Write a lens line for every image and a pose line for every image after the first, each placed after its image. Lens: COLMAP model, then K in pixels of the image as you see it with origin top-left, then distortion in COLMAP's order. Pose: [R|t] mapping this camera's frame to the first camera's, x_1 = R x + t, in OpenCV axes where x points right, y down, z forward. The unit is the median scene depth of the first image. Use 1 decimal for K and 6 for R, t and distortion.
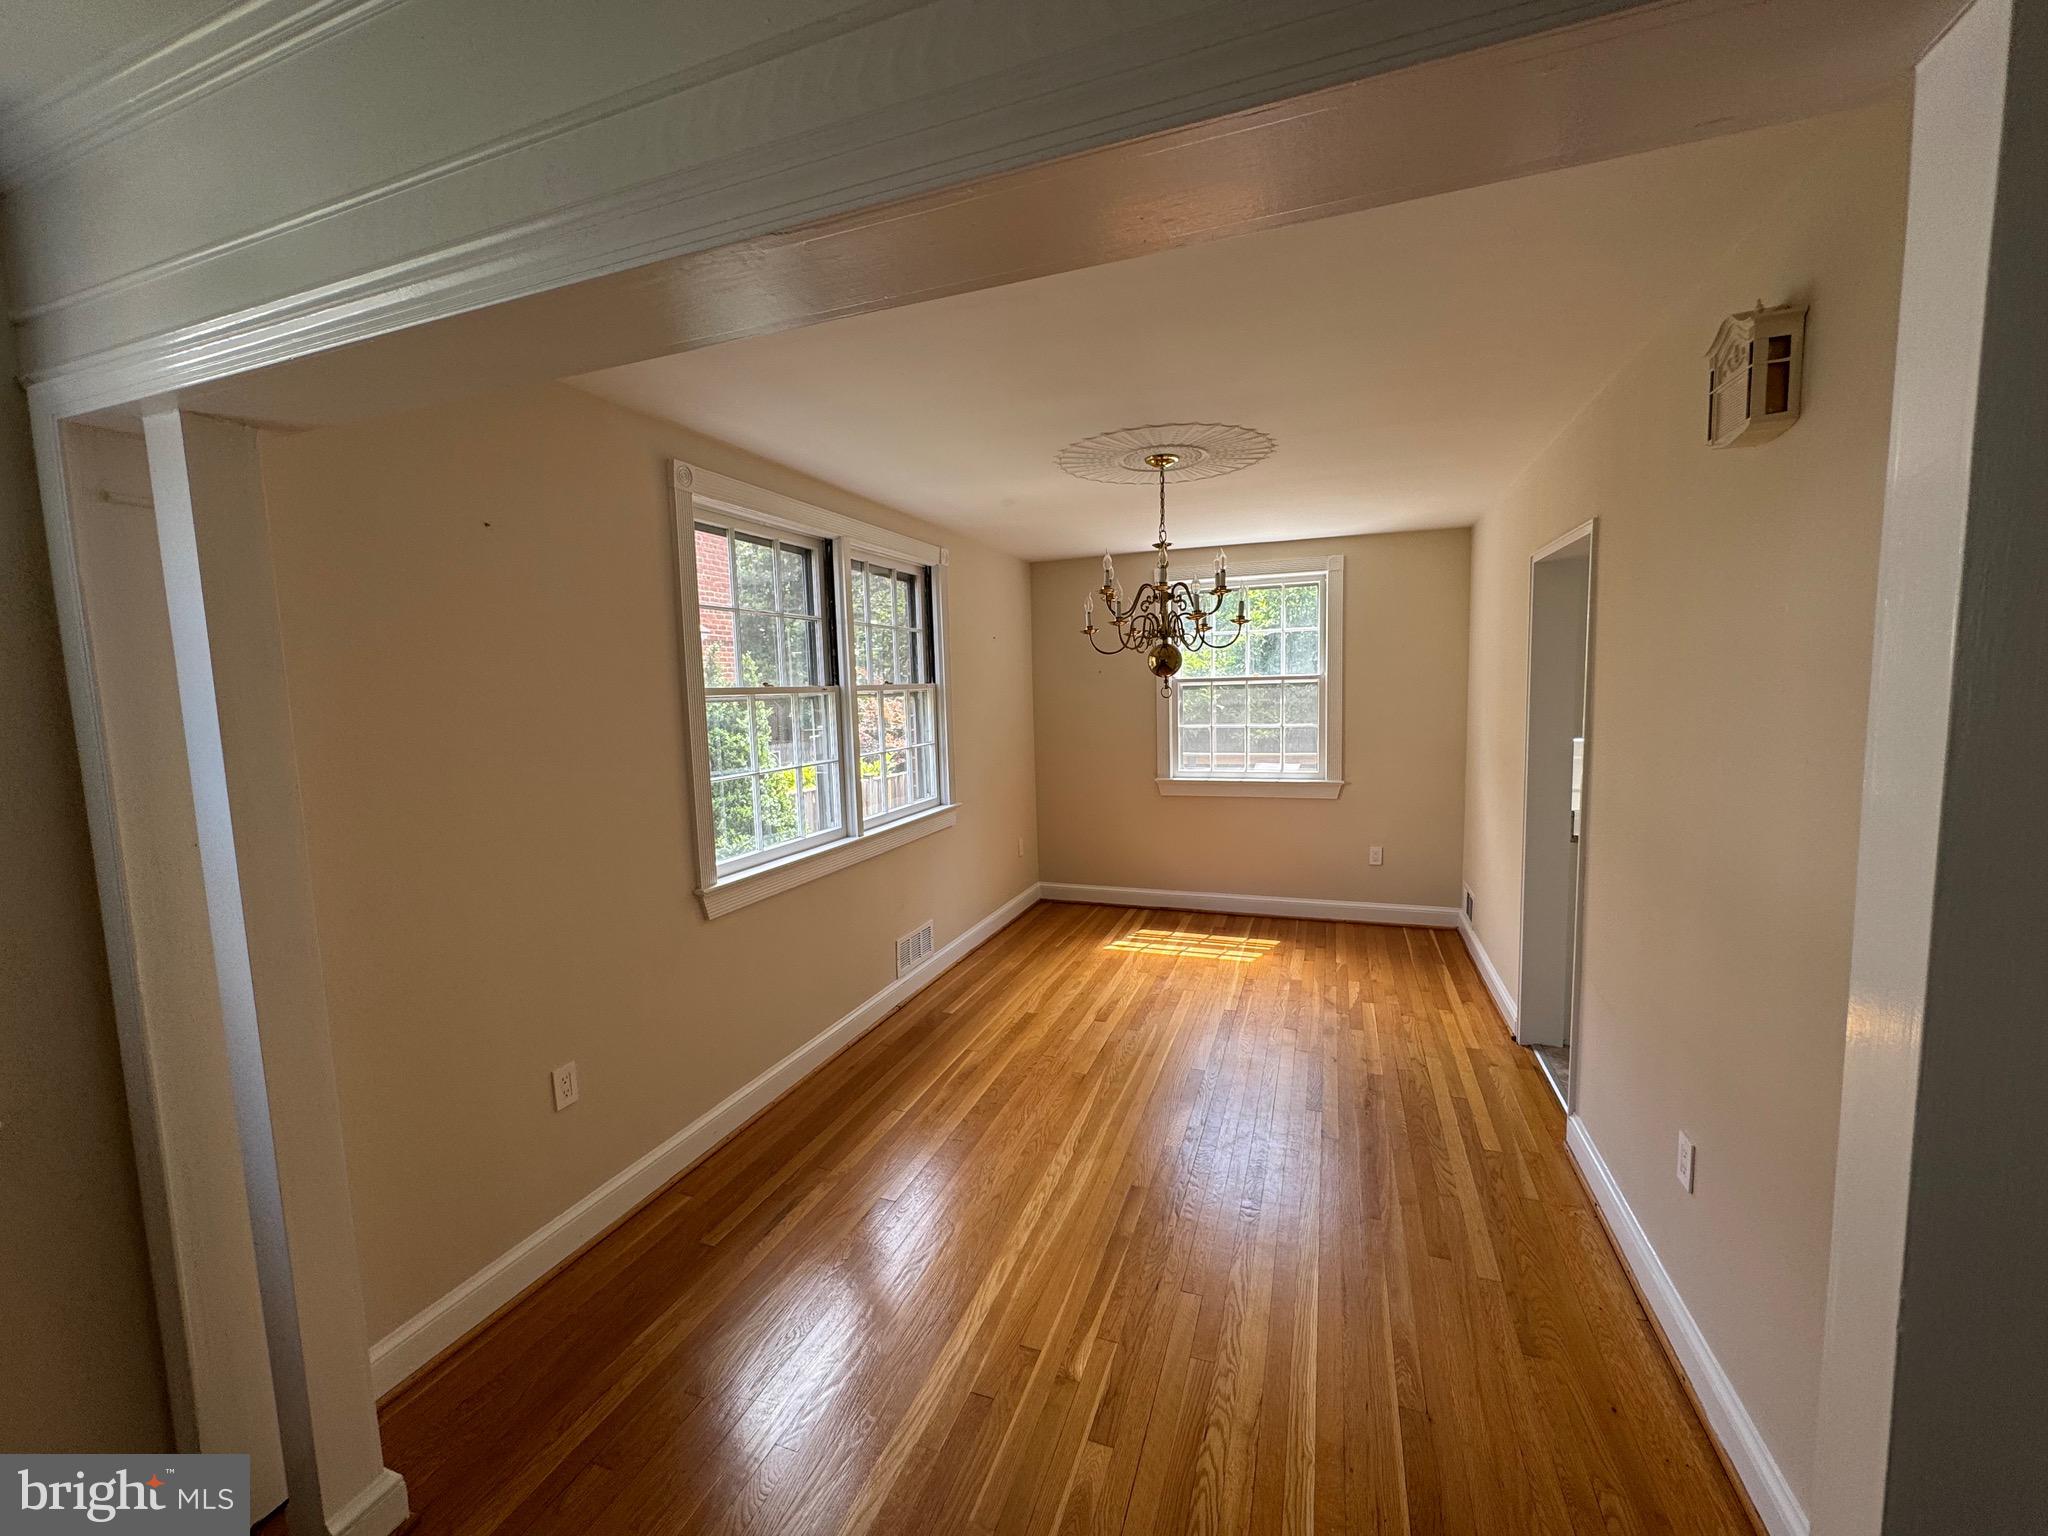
lens RADIAL K [[818.8, 0, 1023.2], [0, 818.8, 765.6], [0, 0, 1]] dist [-0.002924, 0.000474]
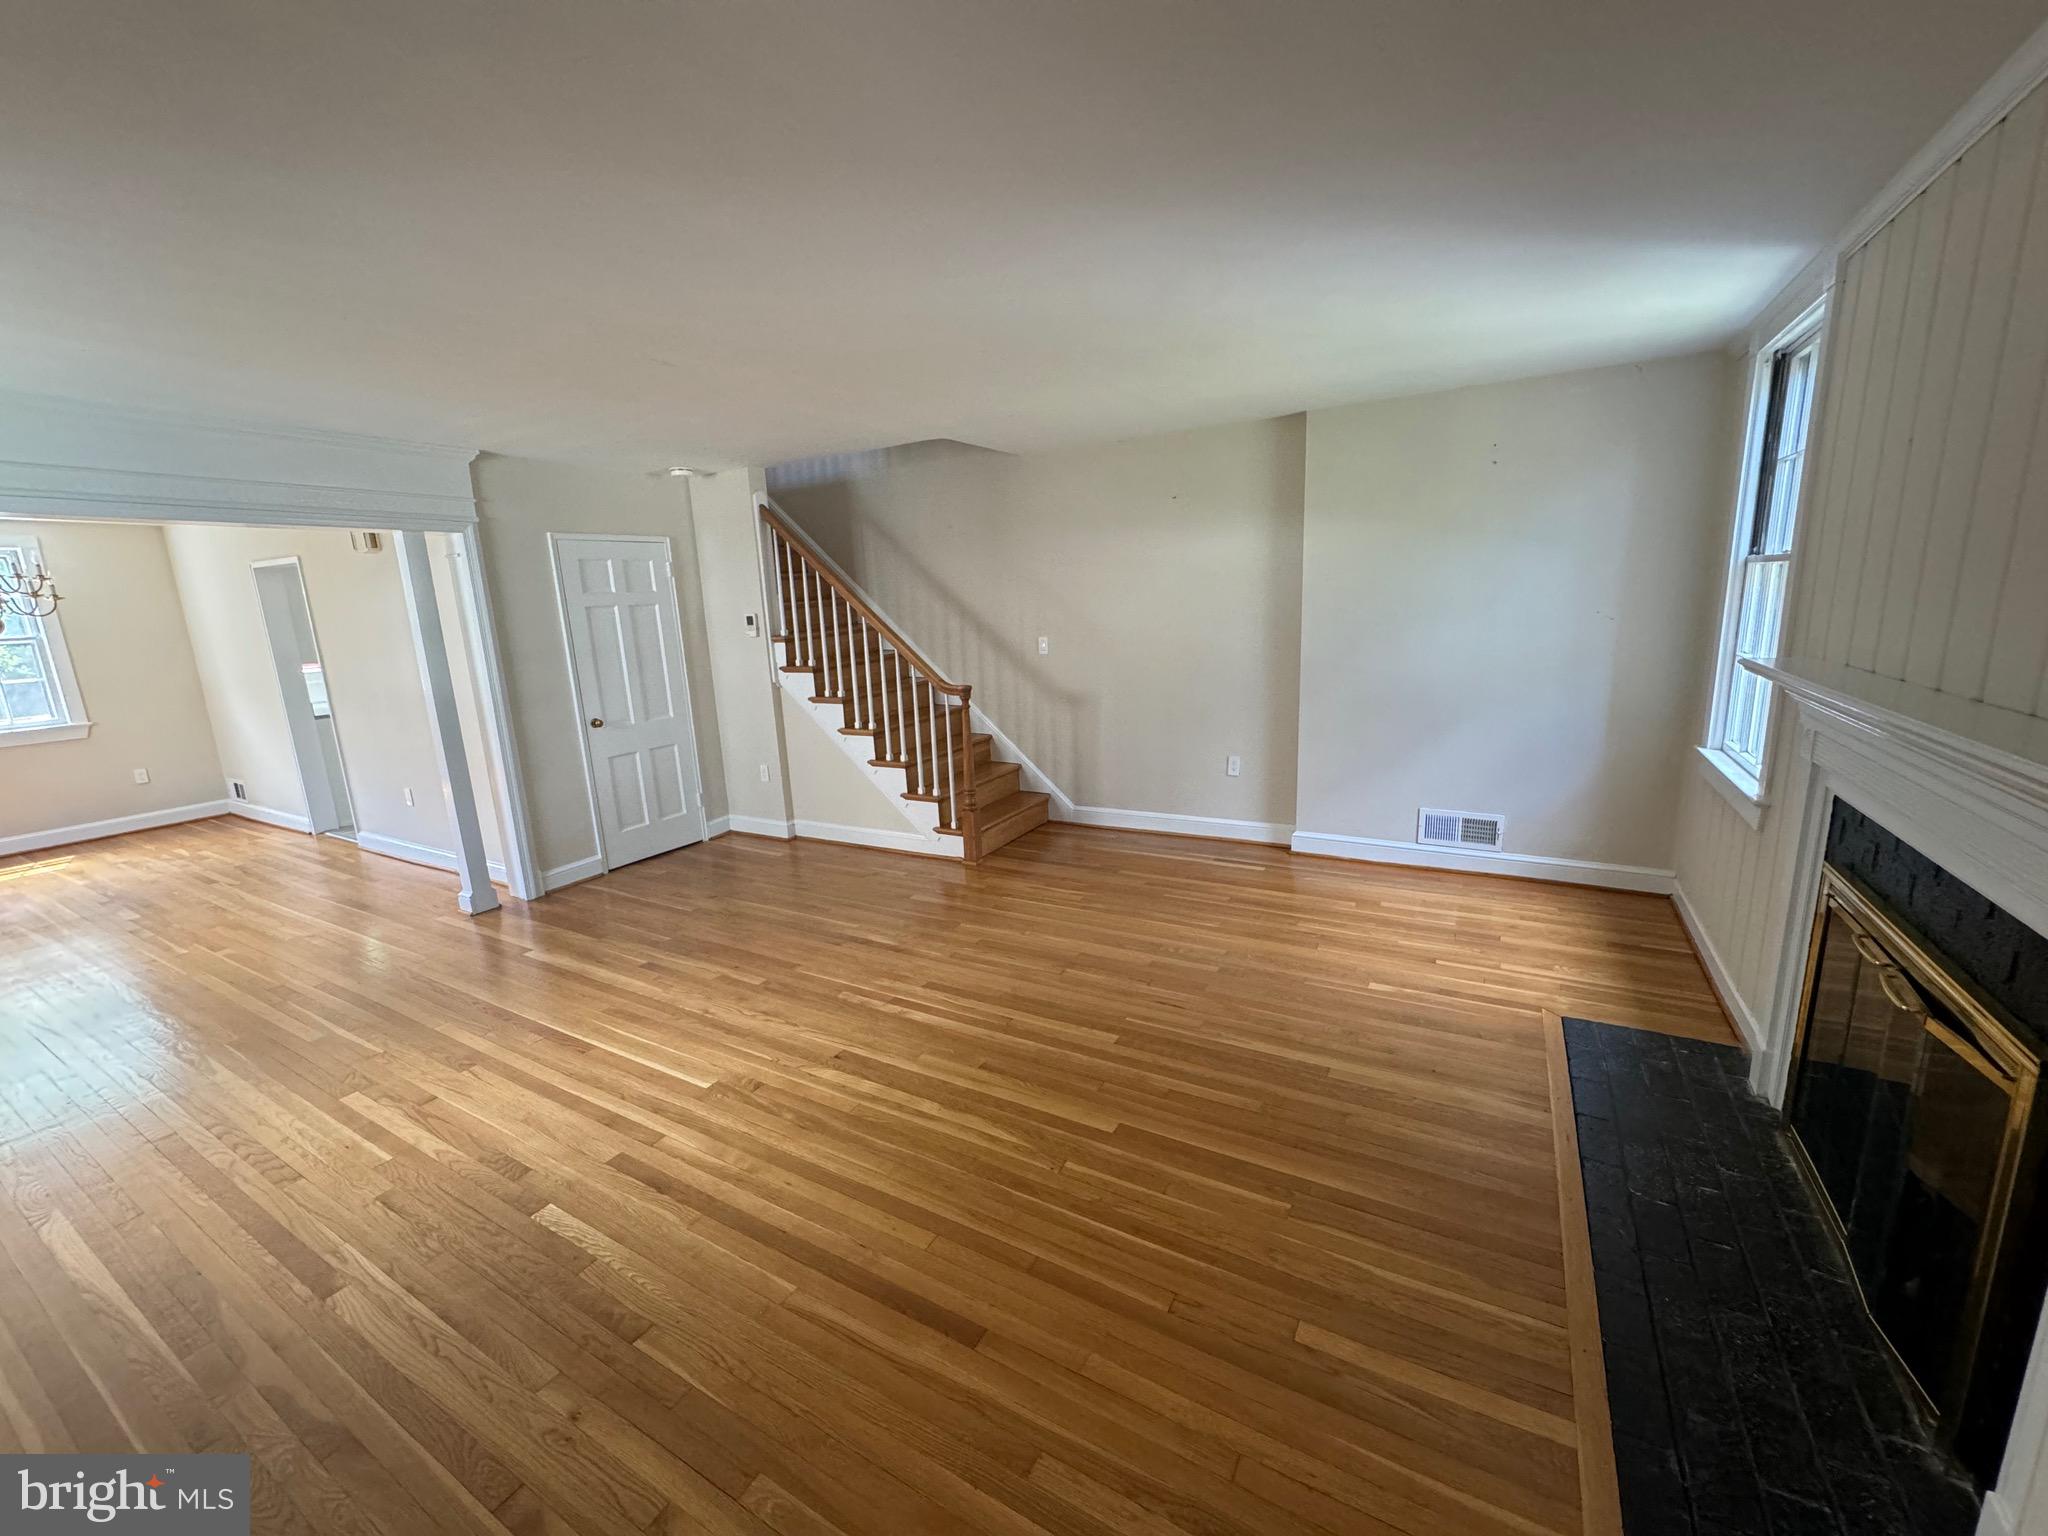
lens RADIAL K [[818.8, 0, 1026.9], [0, 818.8, 769.6], [0, 0, 1]] dist [-0.002924, 0.000474]
pose [[0.166885, -0.183683, 0.968716, -0.669977], [0.133823, 0.977622, 0.162318, 0.089753], [-0.976853, 0.102548, 0.187731, -0.701820]]
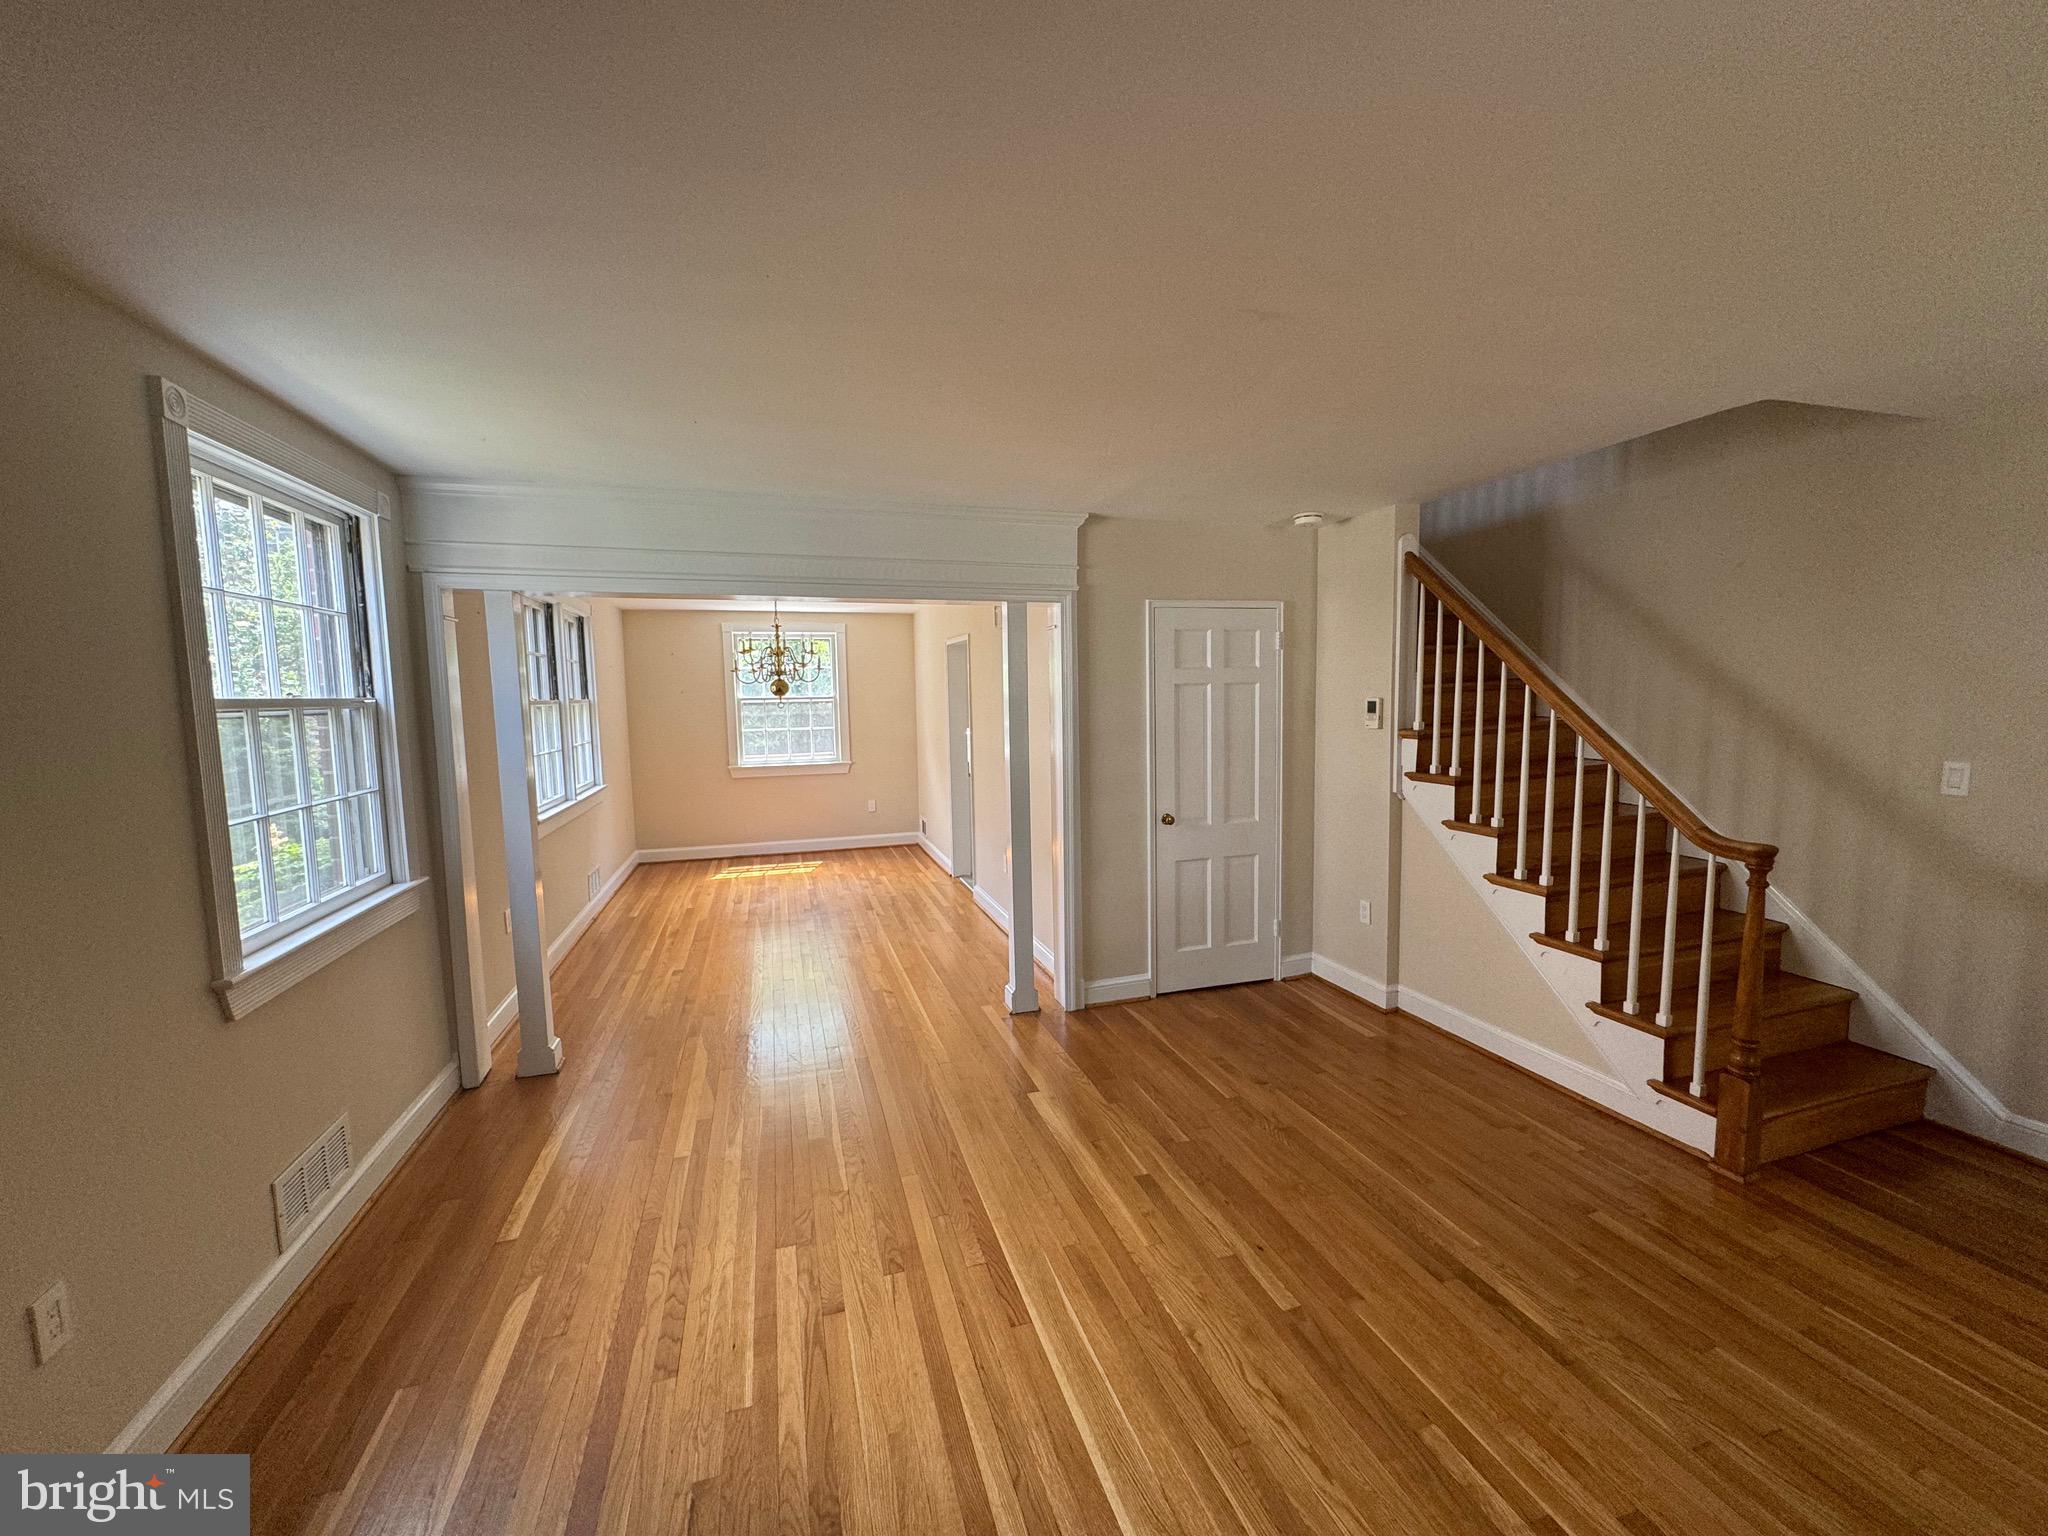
lens RADIAL K [[818.8, 0, 1018.3], [0, 818.8, 765.6], [0, 0, 1]] dist [-0.002924, 0.000474]
pose [[0.794157, -0.039415, 0.606433, -0.385613], [0.055125, 0.998453, -0.007295, 0.065663], [-0.605207, 0.039223, 0.795101, -0.576050]]
